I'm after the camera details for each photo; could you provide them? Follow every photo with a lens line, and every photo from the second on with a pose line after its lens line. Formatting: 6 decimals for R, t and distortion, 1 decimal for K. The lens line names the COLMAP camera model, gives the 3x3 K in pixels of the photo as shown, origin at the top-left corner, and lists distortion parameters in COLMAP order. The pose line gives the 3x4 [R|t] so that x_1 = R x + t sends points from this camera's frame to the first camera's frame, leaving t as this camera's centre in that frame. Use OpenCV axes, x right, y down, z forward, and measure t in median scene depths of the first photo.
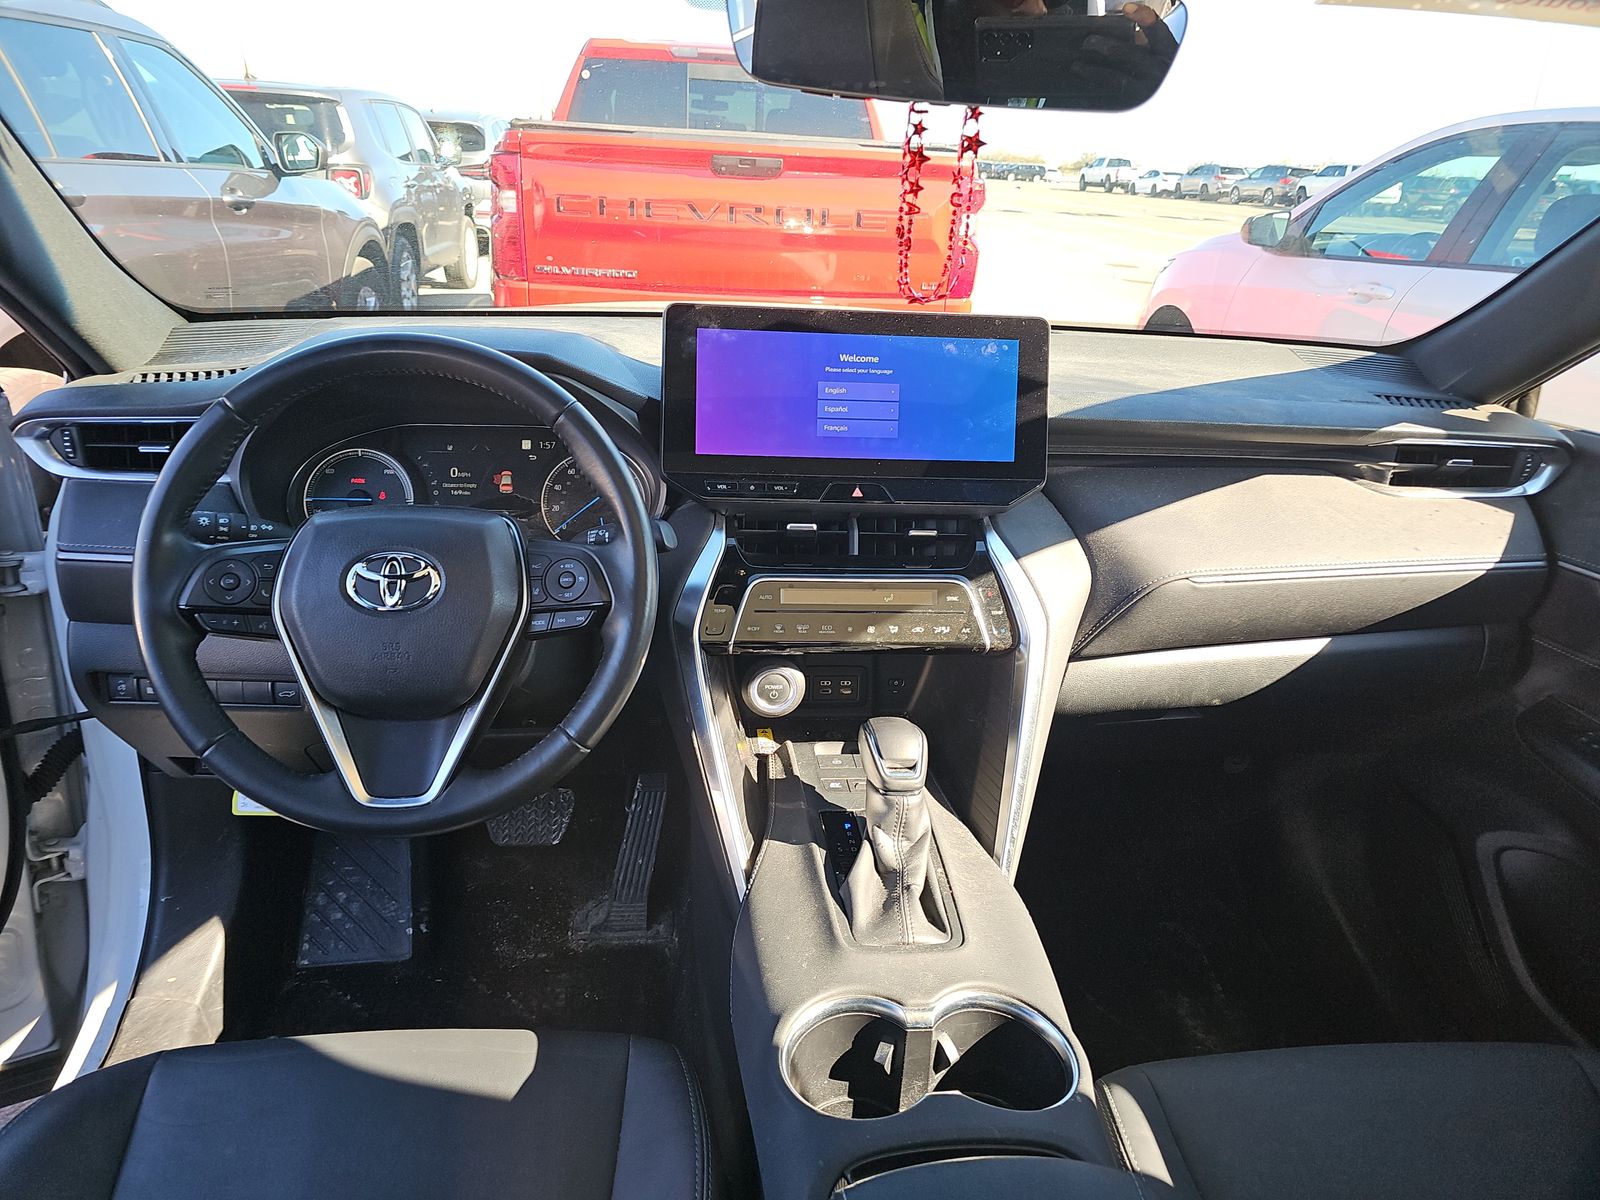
lens RADIAL K [[1060.3, 0, 809.1], [0, 1060.3, 600.4], [0, 0, 1]] dist [0.013277, -0.018973]
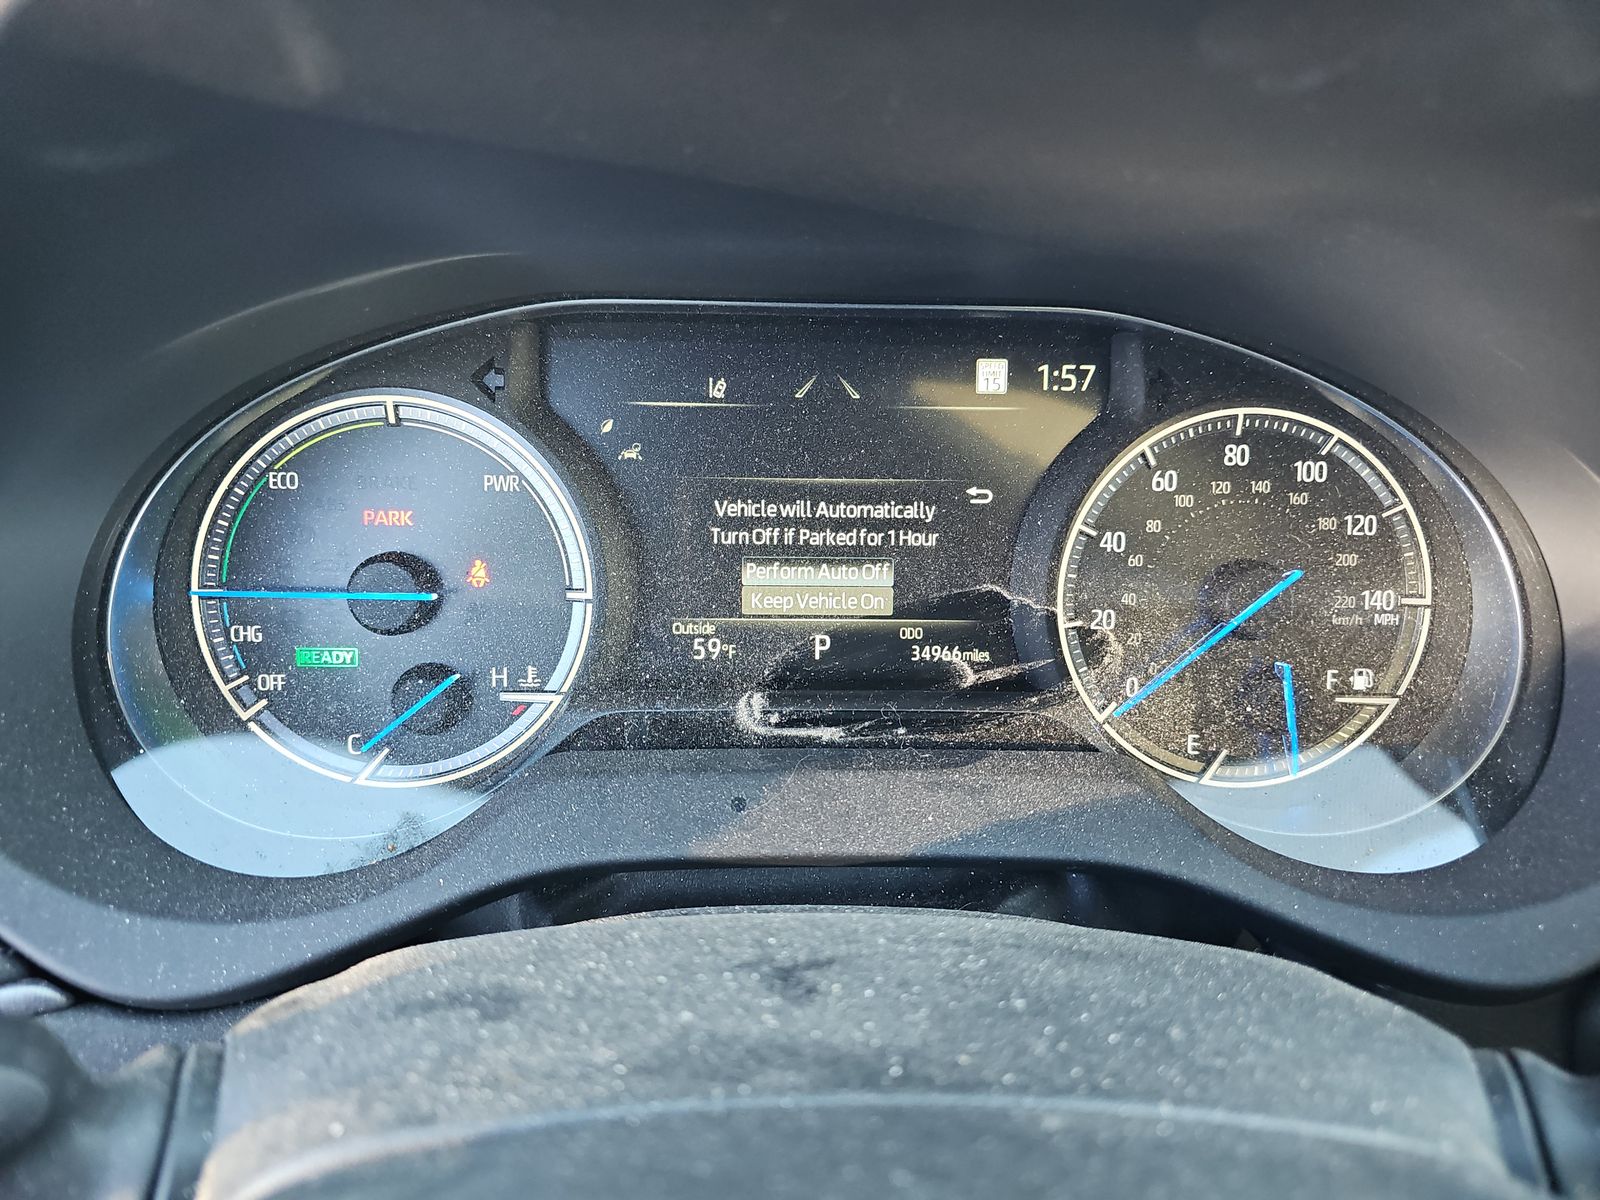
lens RADIAL K [[1060.3, 0, 802.4], [0, 1060.3, 599.6], [0, 0, 1]] dist [0.013277, -0.018973]
pose [[0.997551, 0.021953, -0.066415, -0.330998], [-0.014336, 0.993484, 0.113067, -0.134769], [0.068465, -0.111838, 0.991365, 0.808780]]
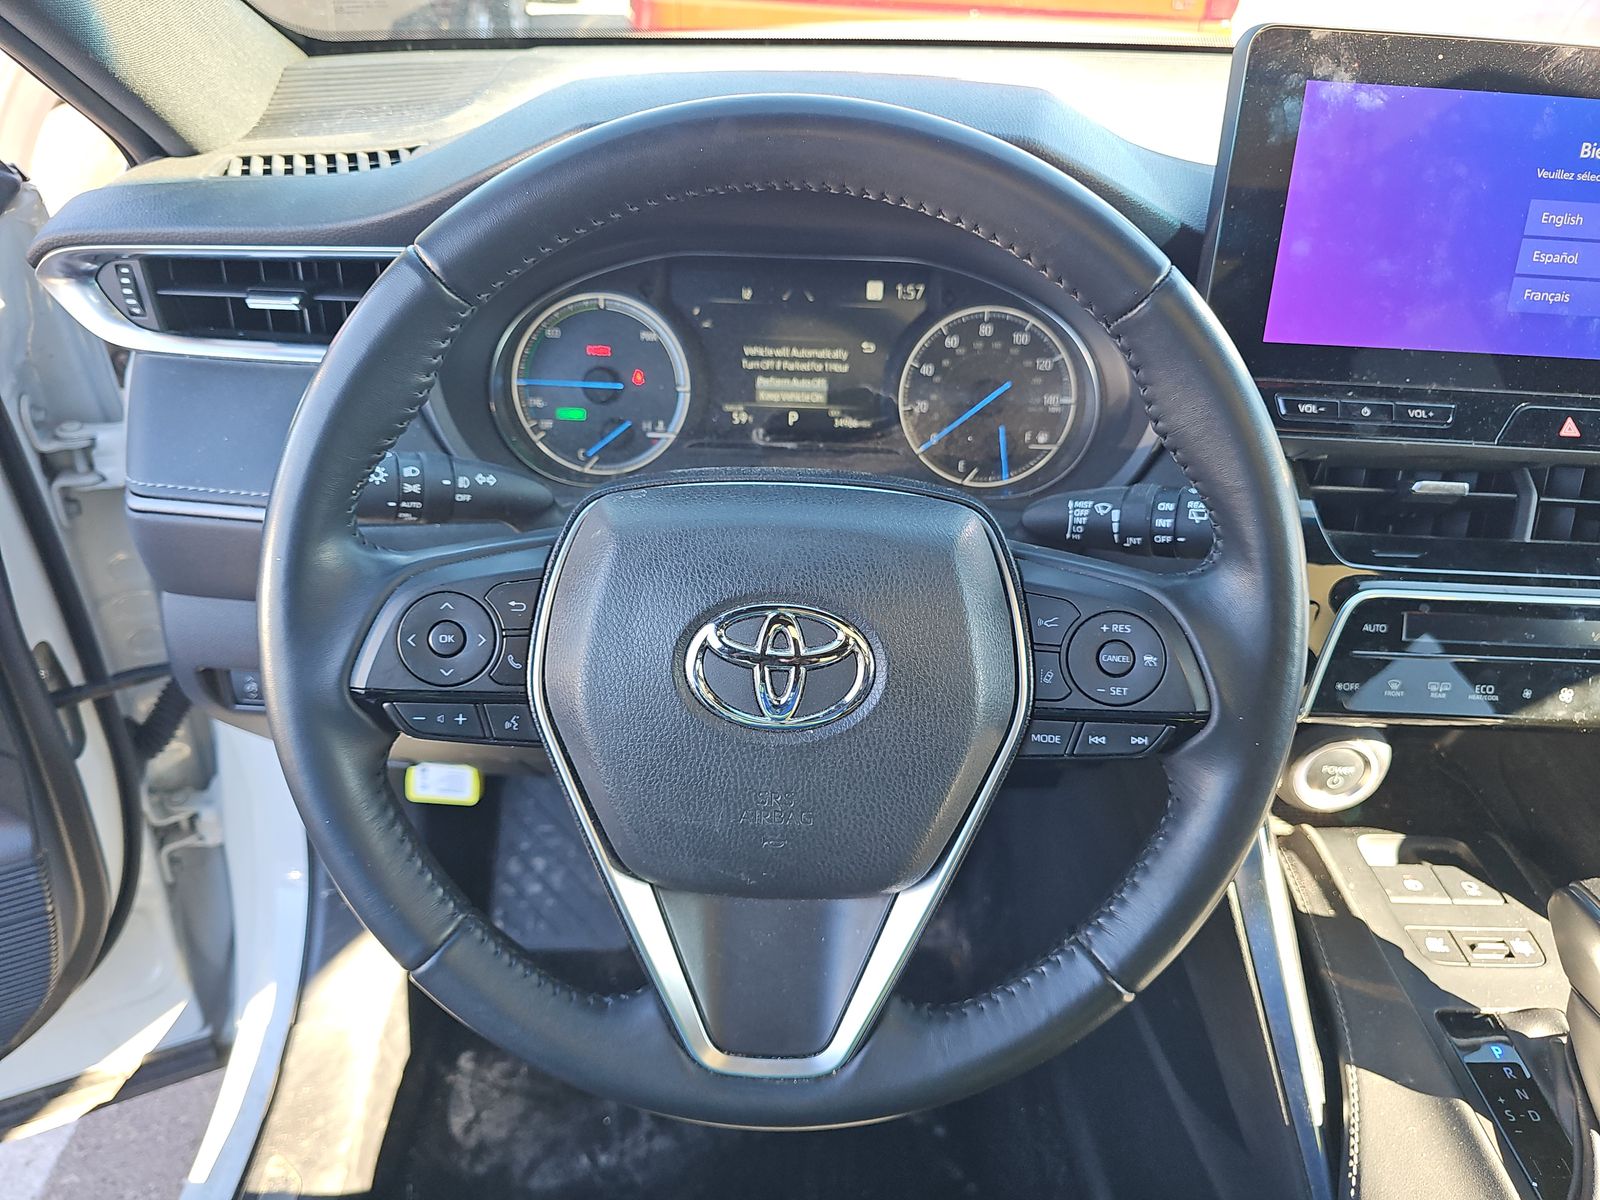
lens RADIAL K [[1060.3, 0, 787.7], [0, 1060.3, 603.3], [0, 0, 1]] dist [0.013277, -0.018973]
pose [[0.993636, 0.056701, -0.097331, -0.277193], [-0.033520, 0.973764, 0.225076, -0.122464], [0.107540, -0.220381, 0.969468, 0.441359]]
